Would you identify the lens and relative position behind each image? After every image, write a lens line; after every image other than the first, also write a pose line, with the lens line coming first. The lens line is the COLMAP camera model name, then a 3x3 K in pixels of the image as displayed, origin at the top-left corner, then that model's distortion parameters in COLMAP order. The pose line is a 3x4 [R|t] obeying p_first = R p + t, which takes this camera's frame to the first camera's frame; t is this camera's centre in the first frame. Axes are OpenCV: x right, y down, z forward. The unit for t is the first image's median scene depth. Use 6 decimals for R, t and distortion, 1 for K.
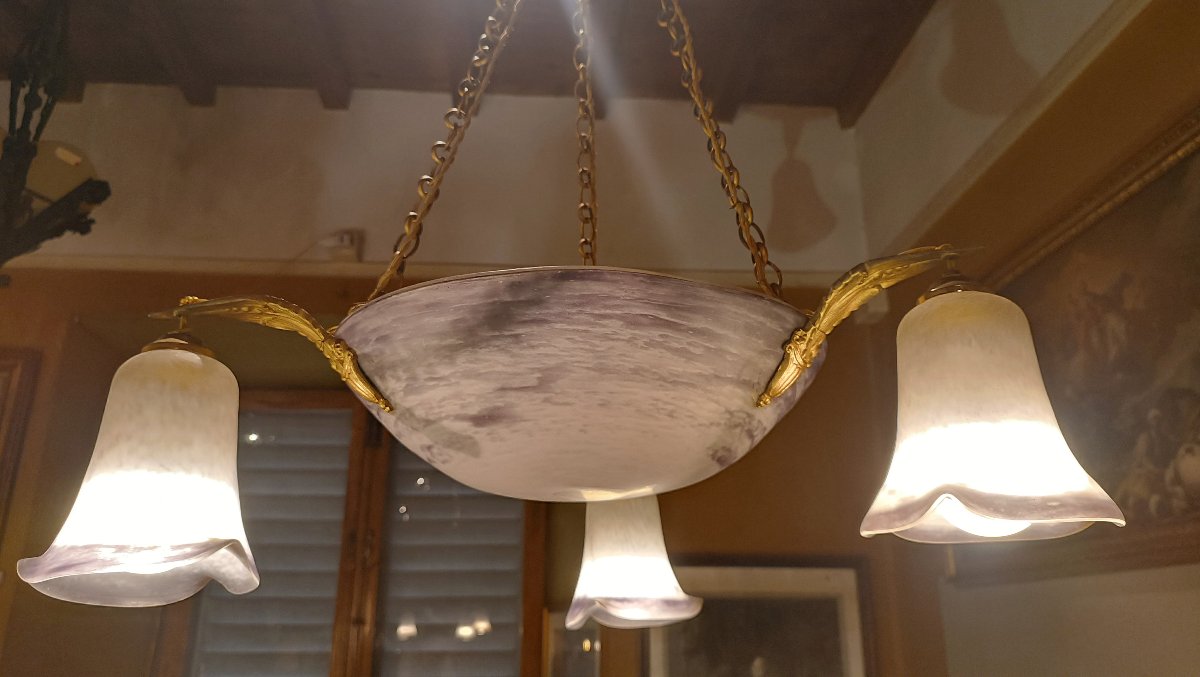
lens RADIAL K [[915.9, 0, 601.3], [0, 915.9, 345.5], [0, 0, 1]] dist [0.016729, -0.032974]
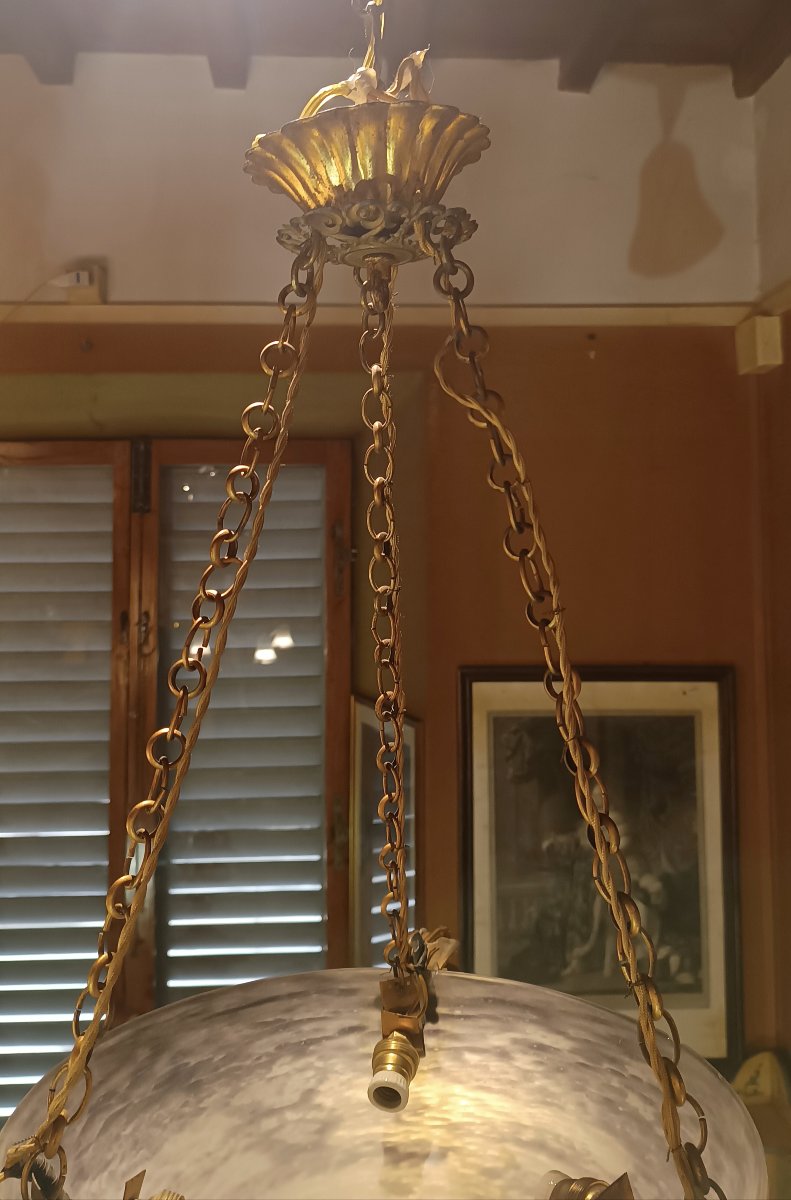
lens RADIAL K [[1037.9, 0, 395.9], [0, 1037.9, 486.6], [0, 0, 1]] dist [0.025807, -0.045300]
pose [[0.999762, -0.006408, -0.020830, 0.006374], [0.011535, 0.966523, 0.256322, -0.498157], [0.018491, -0.256501, 0.966367, 0.333911]]
